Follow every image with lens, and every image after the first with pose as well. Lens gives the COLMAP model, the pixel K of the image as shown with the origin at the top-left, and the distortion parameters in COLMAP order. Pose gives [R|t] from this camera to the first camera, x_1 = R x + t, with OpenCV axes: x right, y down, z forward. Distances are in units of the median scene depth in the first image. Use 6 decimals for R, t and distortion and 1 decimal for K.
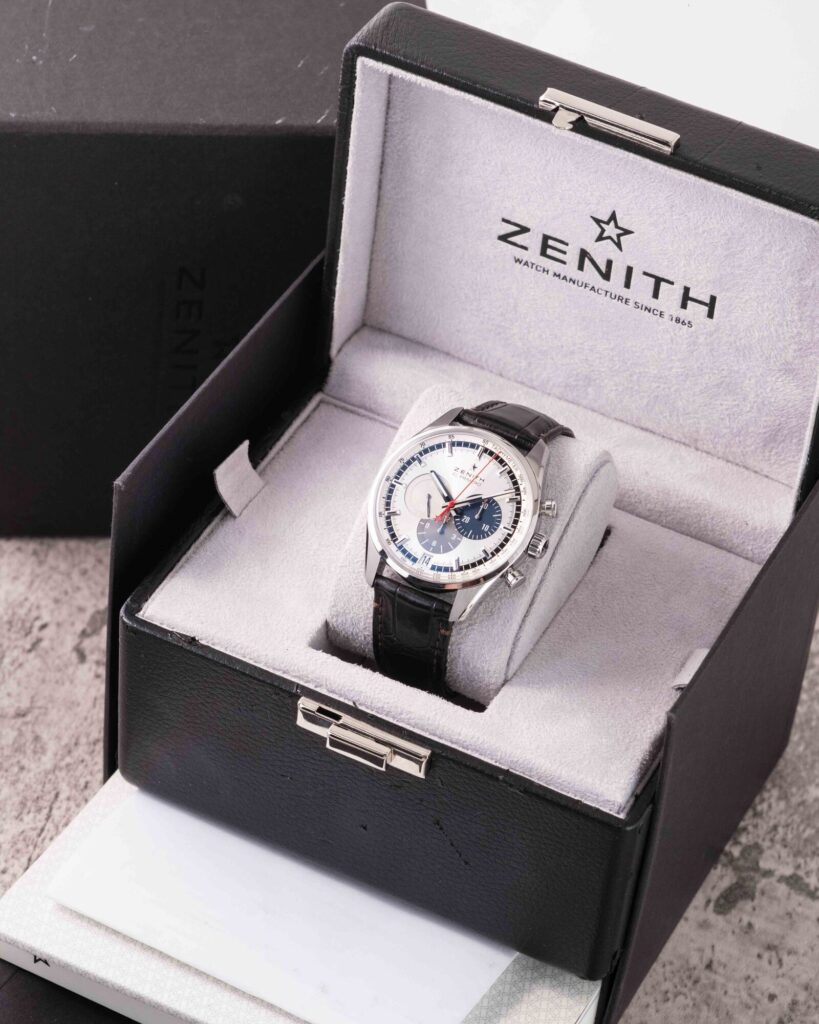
lens RADIAL K [[3529.6, 0, 409.5], [0, 3529.6, 512.0], [0, 0, 1]] dist [0.365259, 1.522148]
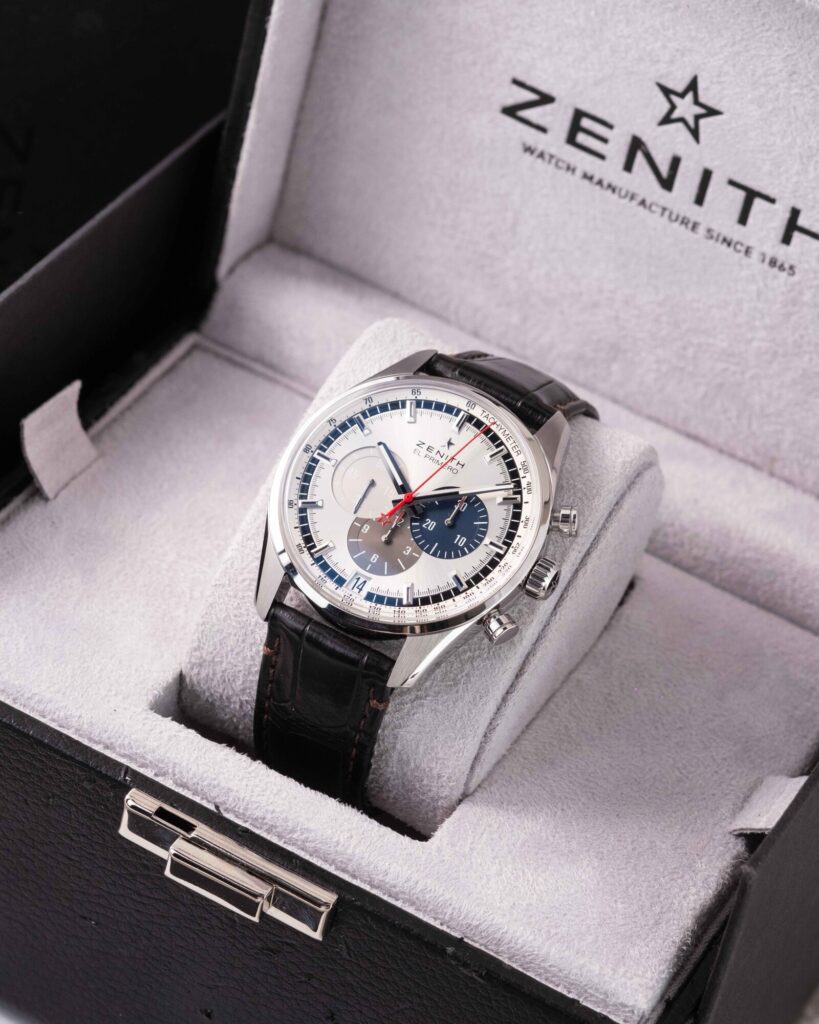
lens RADIAL K [[3809.5, 0, 409.5], [0, 3809.5, 512.0], [0, 0, 1]] dist [0.289270, 0.005512]
pose [[0.993163, 0.100363, 0.059611, -0.026035], [-0.097059, 0.993704, -0.055966, 0.035731], [-0.064853, 0.049797, 0.996652, 0.325205]]
